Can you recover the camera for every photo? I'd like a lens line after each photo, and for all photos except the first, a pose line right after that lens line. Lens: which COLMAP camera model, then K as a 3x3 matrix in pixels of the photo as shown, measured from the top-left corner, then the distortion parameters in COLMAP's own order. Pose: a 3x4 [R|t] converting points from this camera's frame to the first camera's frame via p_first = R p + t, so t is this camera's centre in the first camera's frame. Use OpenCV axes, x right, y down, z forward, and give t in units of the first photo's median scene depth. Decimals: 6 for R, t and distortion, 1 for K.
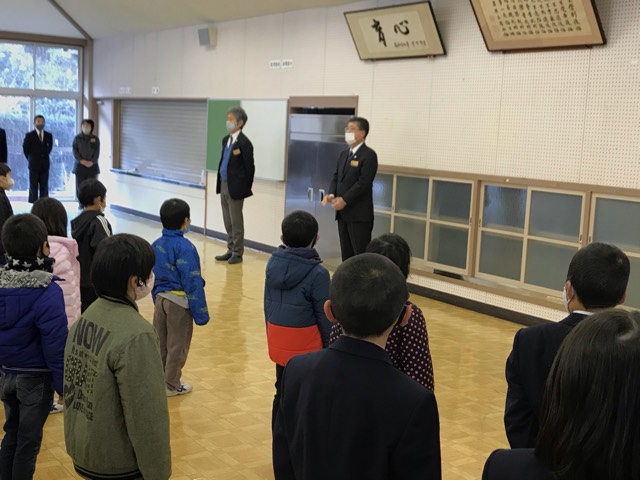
lens RADIAL K [[887.7, 0, 326.5], [0, 887.7, 219.1], [0, 0, 1]] dist [0.078428, 0.000000]
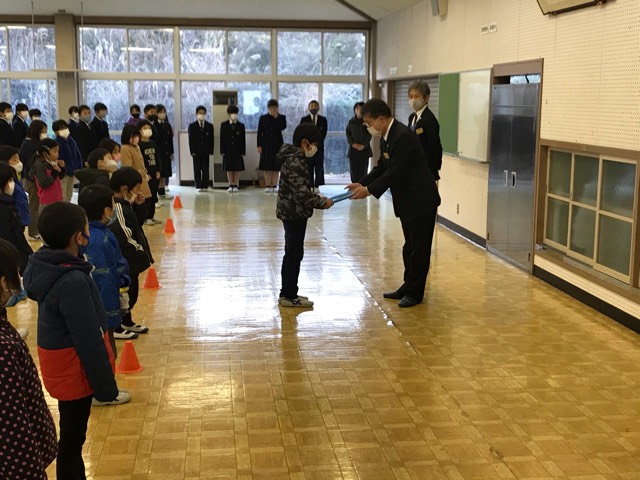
lens RADIAL K [[877.2, 0, 338.2], [0, 877.2, 215.7], [0, 0, 1]] dist [0.052211, 0.000000]
pose [[0.893014, 0.019450, -0.449607, 0.253864], [-0.012563, 0.999754, 0.018297, -0.005409], [0.449853, -0.010691, 0.893039, 0.193812]]
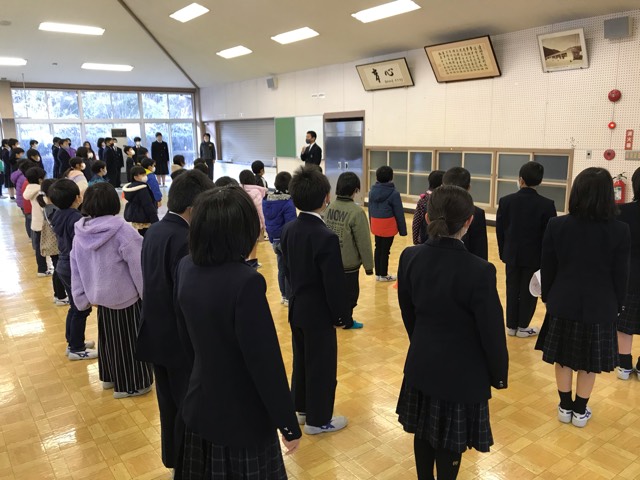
lens RADIAL K [[527.8, 0, 321.8], [0, 527.8, 230.6], [0, 0, 1]] dist [0.013436, 0.069863]
pose [[0.997362, -0.070464, 0.017461, -0.099187], [0.068726, 0.993962, 0.085537, 0.013633], [-0.023383, -0.084111, 0.996182, -0.143822]]
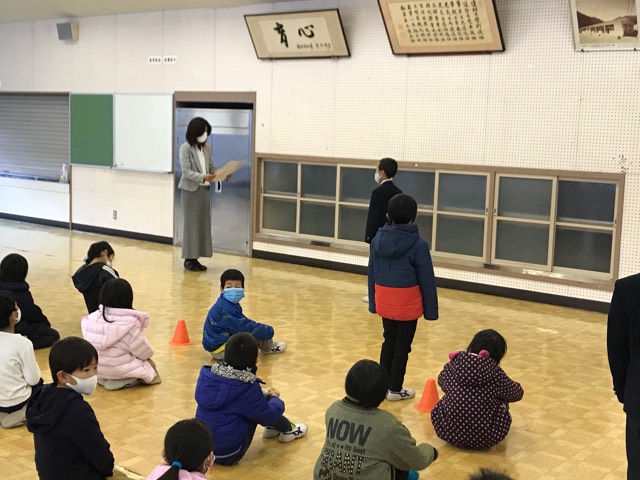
lens RADIAL K [[904.6, 0, 319.0], [0, 904.6, 235.2], [0, 0, 1]] dist [0.087346, 0.000000]
pose [[0.956138, -0.058341, 0.287049, -0.235298], [0.048329, 0.997954, 0.041851, -0.006452], [-0.288903, -0.026143, 0.957001, -0.096931]]
